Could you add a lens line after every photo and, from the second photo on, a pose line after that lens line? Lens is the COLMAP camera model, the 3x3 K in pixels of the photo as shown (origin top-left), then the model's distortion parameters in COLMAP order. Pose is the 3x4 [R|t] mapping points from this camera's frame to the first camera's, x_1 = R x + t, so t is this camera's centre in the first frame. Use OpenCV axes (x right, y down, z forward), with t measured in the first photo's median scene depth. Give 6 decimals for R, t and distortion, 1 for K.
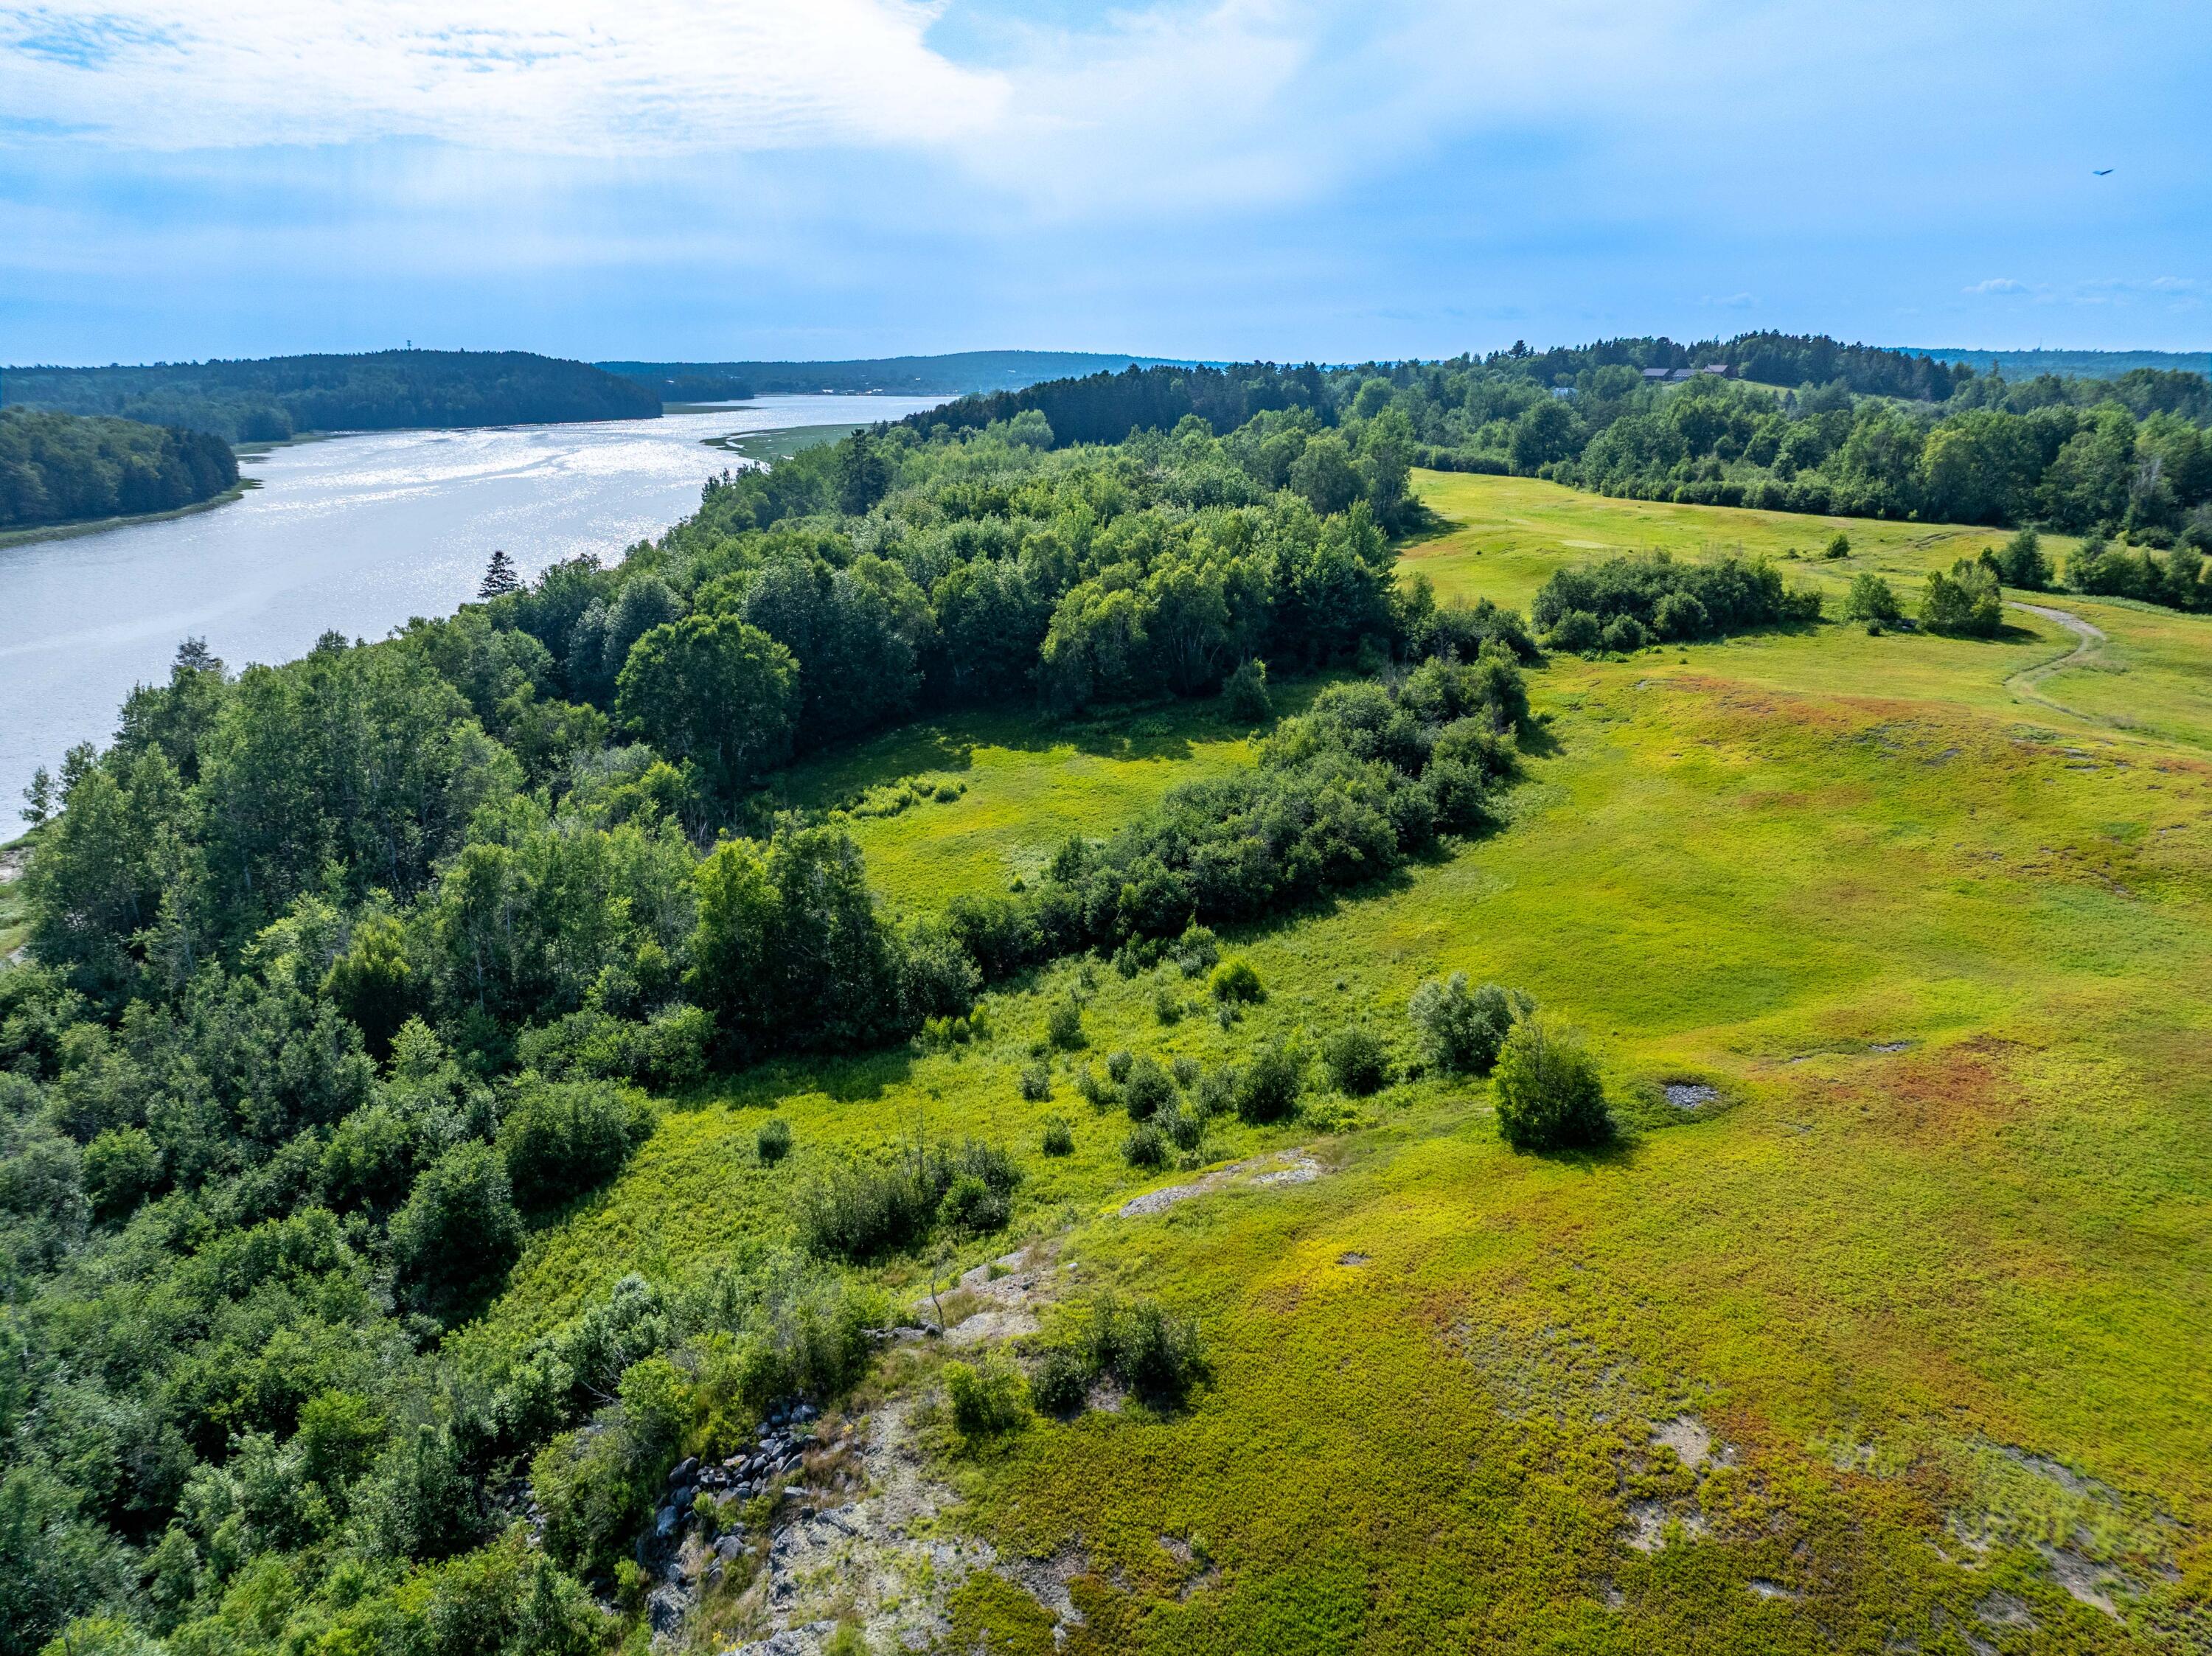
lens RADIAL K [[1574.9, 0, 1100.4], [0, 1574.9, 844.4], [0, 0, 1]] dist [-0.046060, 0.032619]
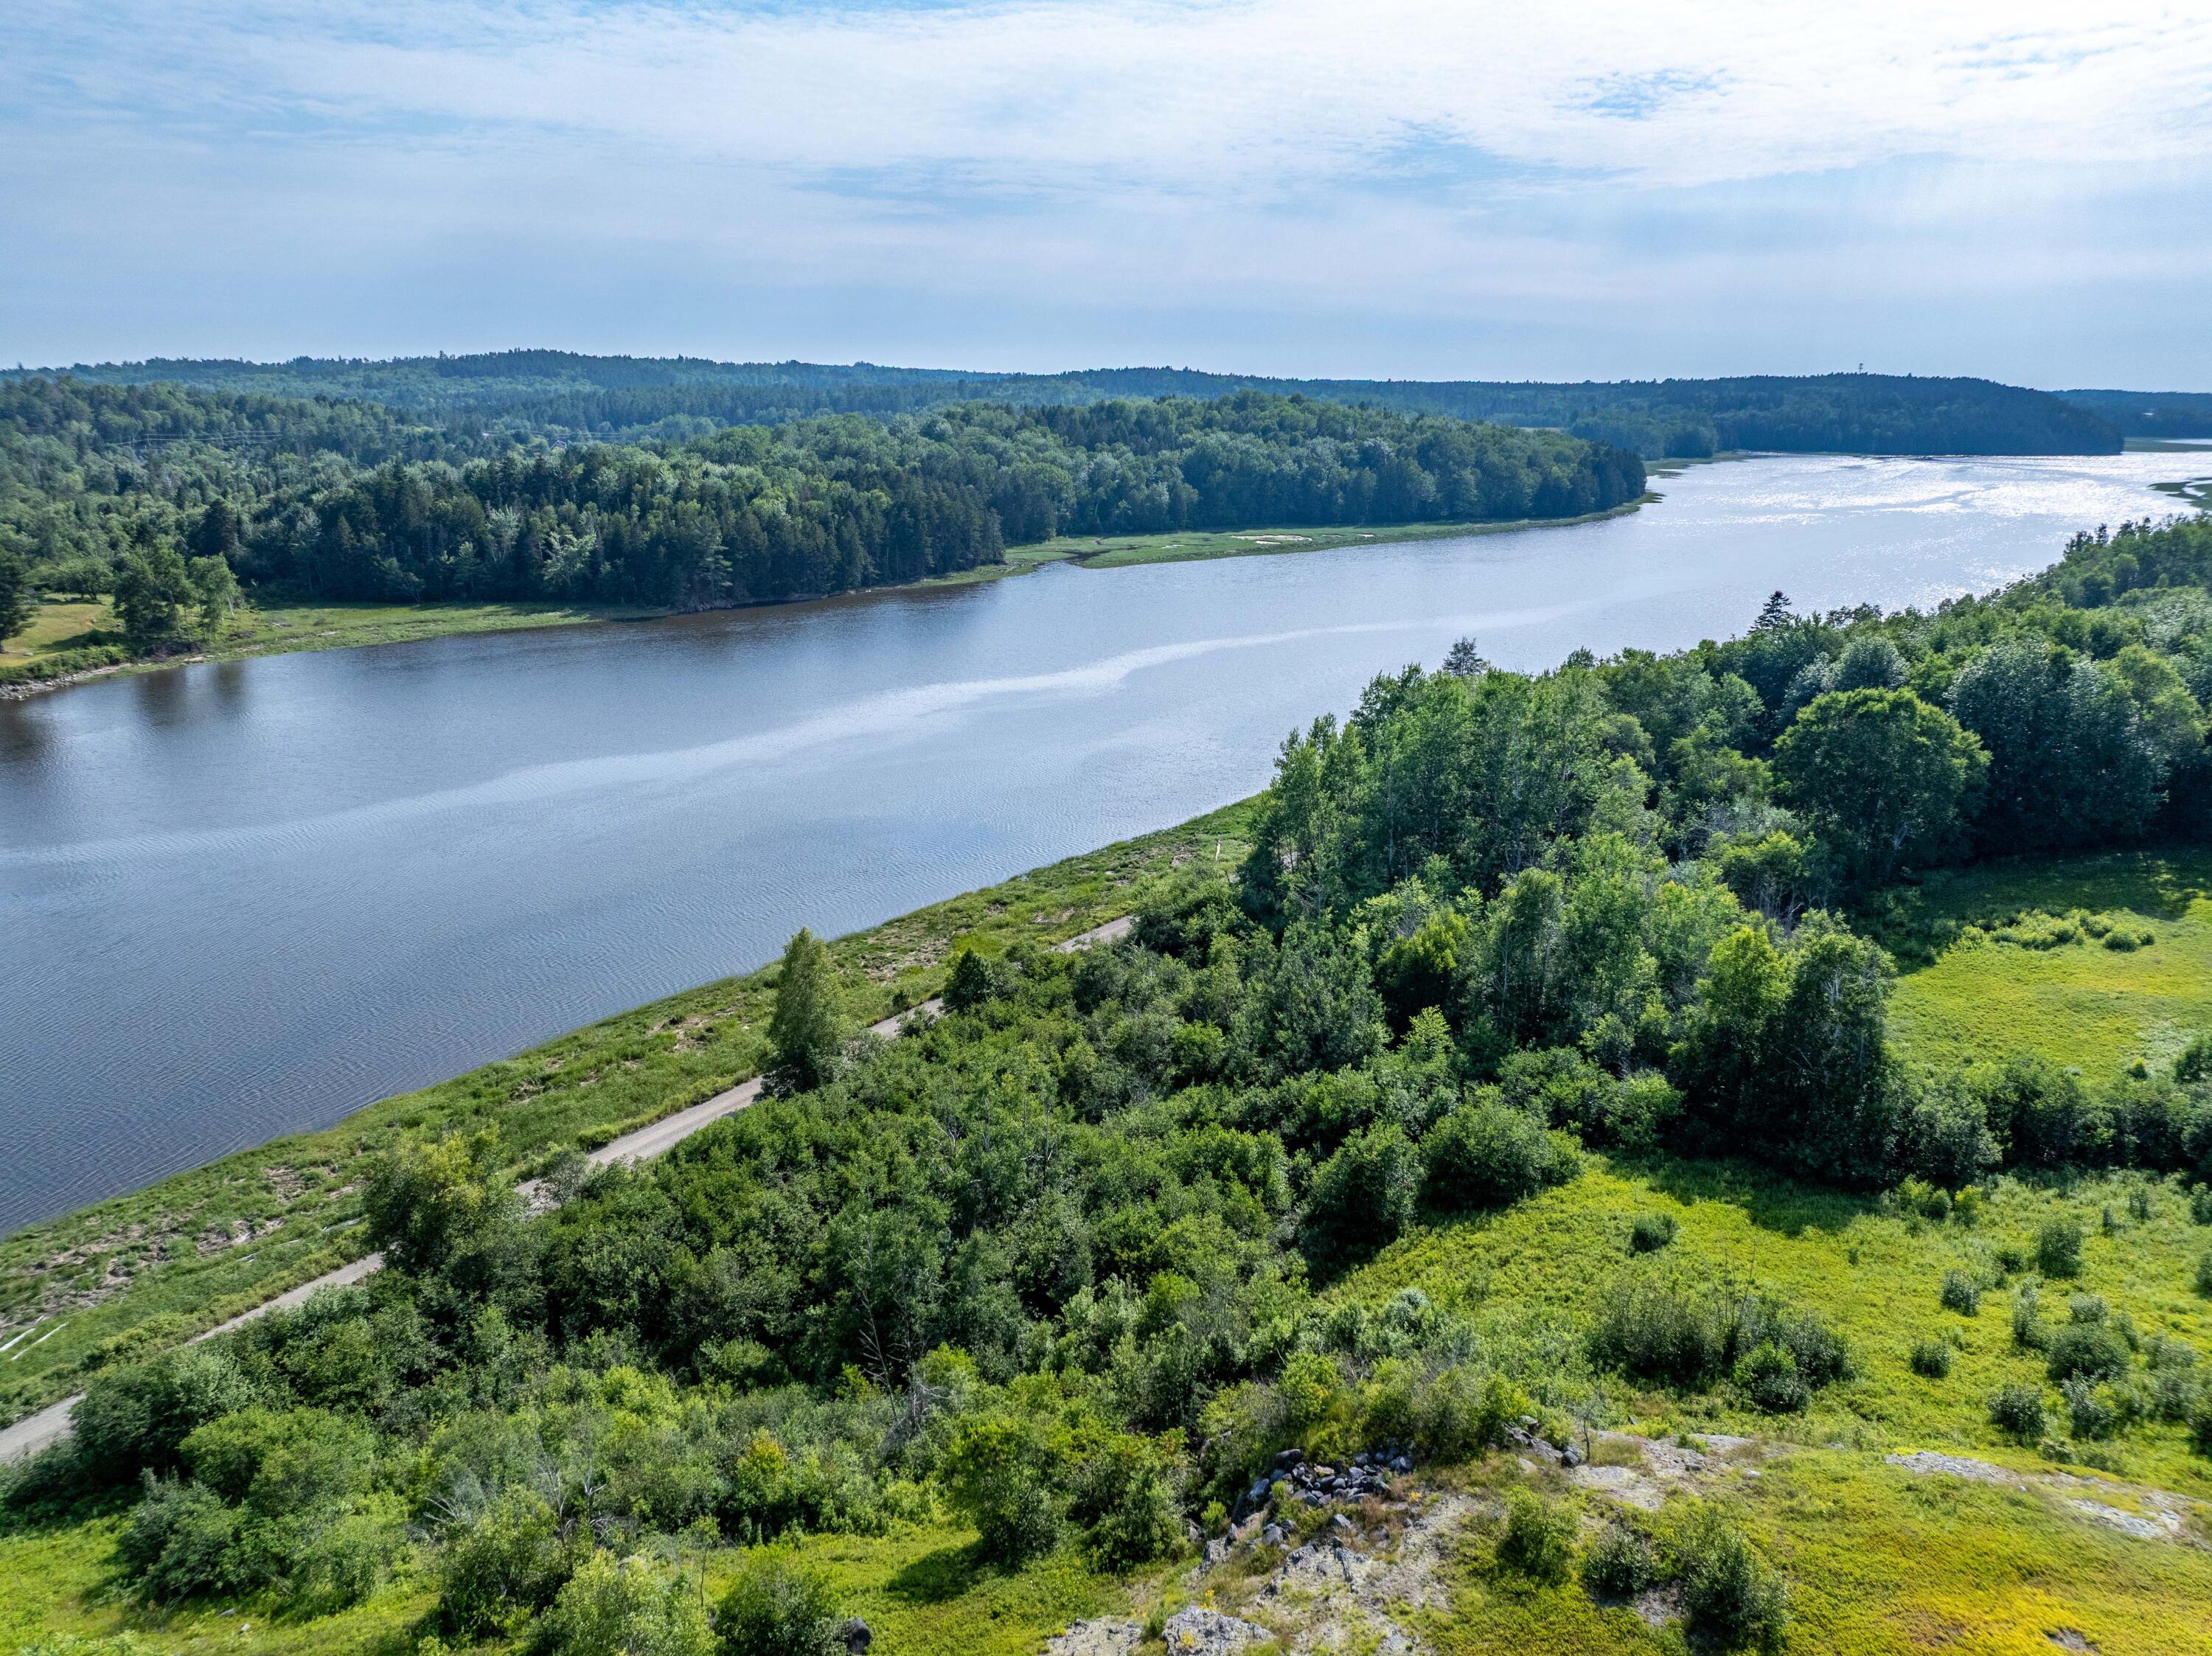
lens RADIAL K [[1574.9, 0, 1090.4], [0, 1574.9, 832.7], [0, 0, 1]] dist [-0.046060, 0.032619]
pose [[0.658371, 0.212743, -0.722003, 0.127297], [-0.226085, 0.970825, 0.079900, -0.030904], [0.717937, 0.110630, 0.687261, 0.033177]]
